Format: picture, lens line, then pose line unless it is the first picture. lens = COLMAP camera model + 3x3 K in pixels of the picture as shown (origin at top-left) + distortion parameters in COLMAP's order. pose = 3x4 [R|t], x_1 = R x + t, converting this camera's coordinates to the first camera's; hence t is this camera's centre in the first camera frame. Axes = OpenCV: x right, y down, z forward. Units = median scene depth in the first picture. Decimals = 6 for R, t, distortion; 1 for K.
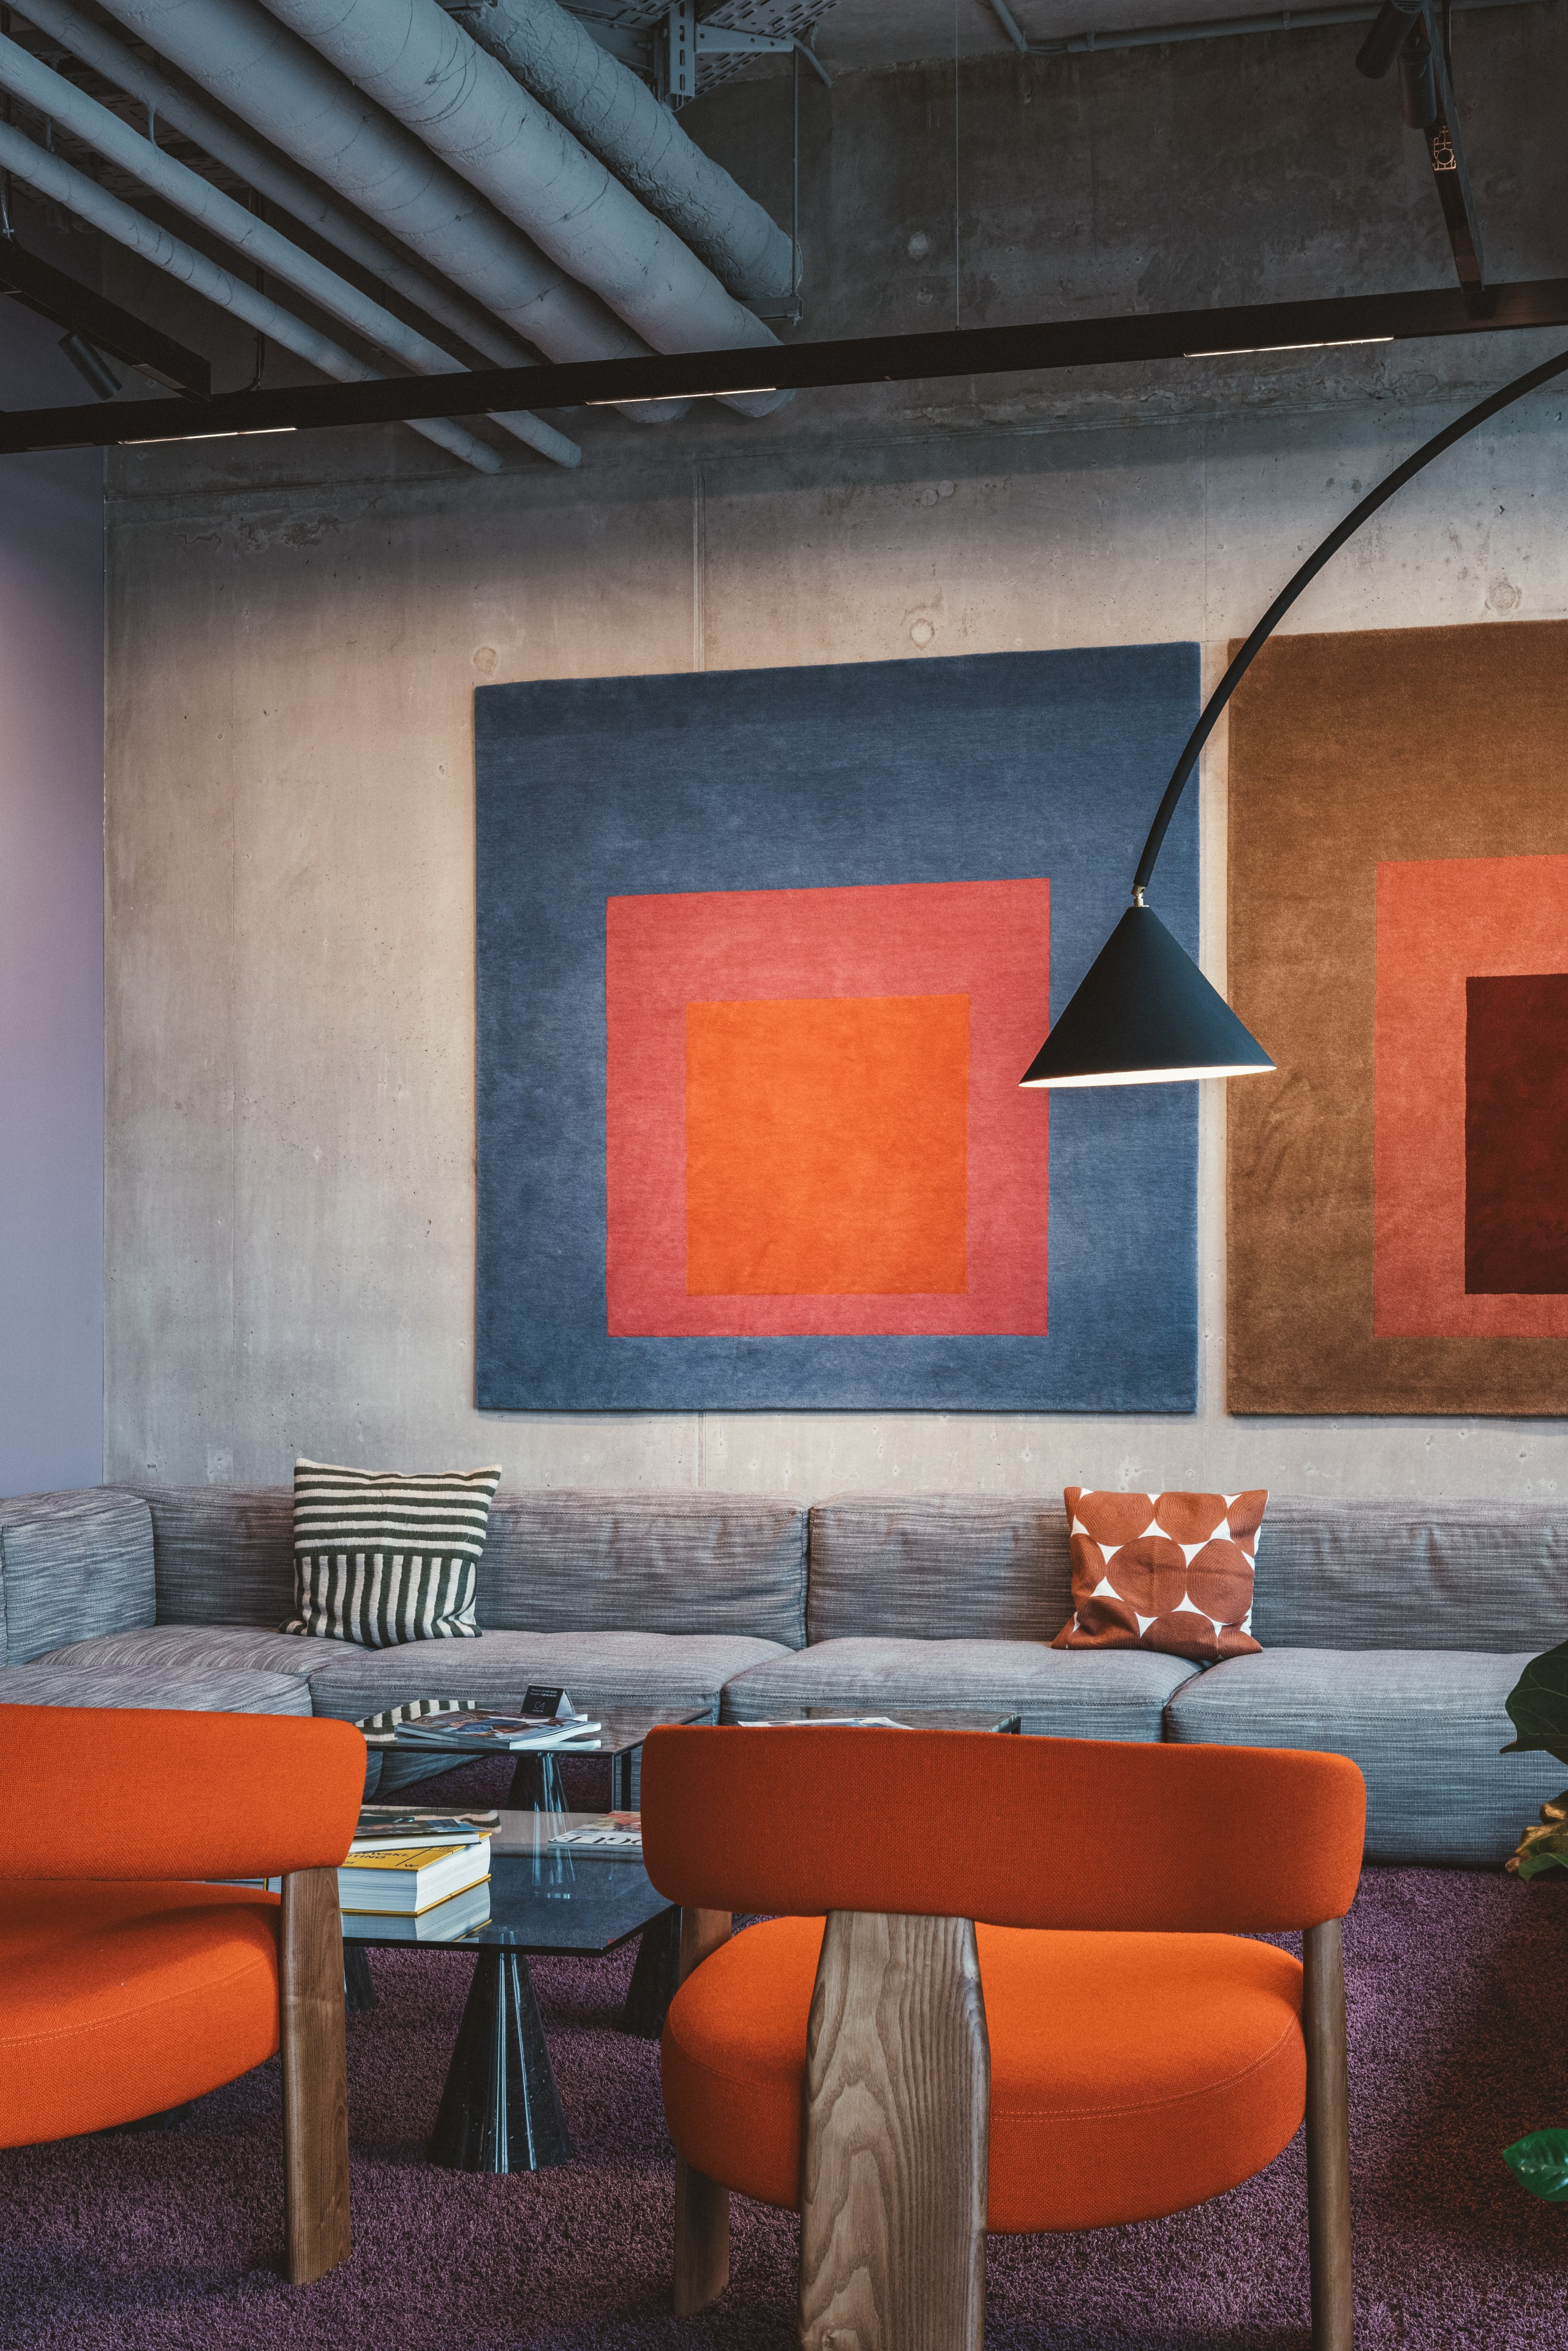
lens RADIAL K [[3293.8, 0, 803.3], [0, 3293.8, 1267.3], [0, 0, 1]] dist [0.029358, 0.000000]
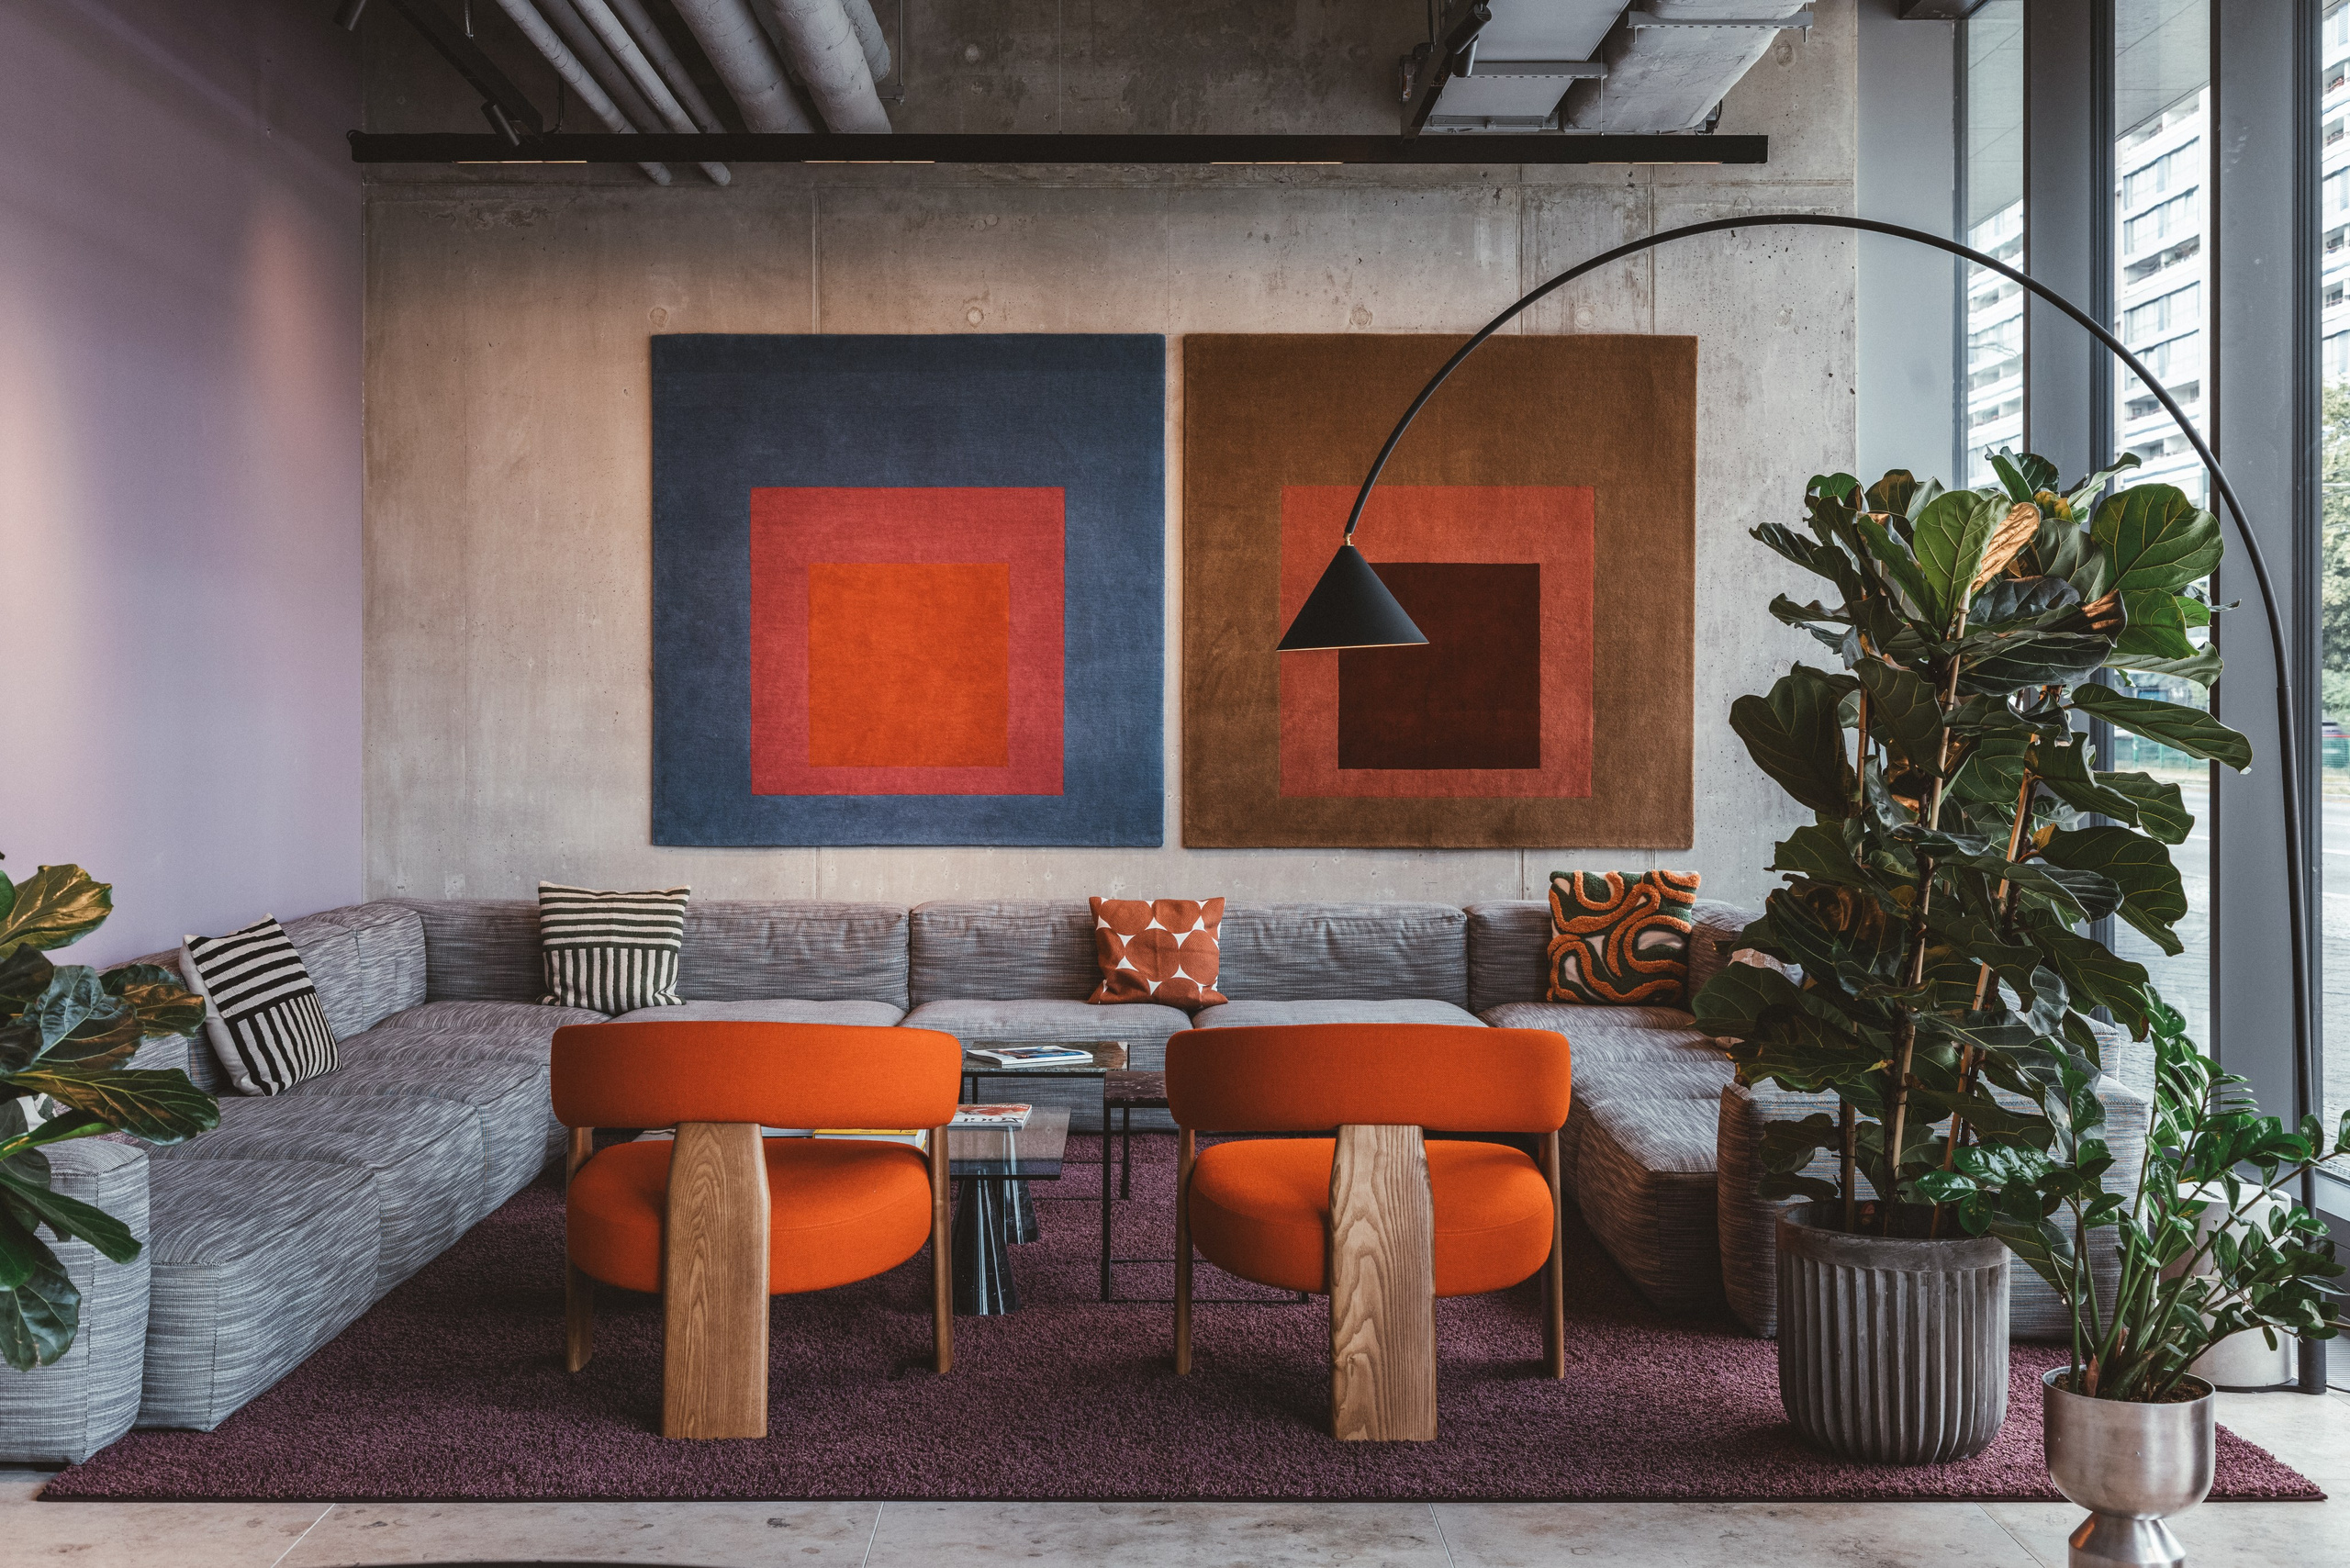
lens RADIAL K [[2739.1, 0, 1064.6], [0, 2739.1, 697.9], [0, 0, 1]] dist [-0.005396, 0.000000]
pose [[0.963895, 0.011264, 0.266046, -0.257579], [-0.008725, 0.999904, -0.010724, -0.009931], [-0.266141, 0.008016, 0.963901, -0.192690]]
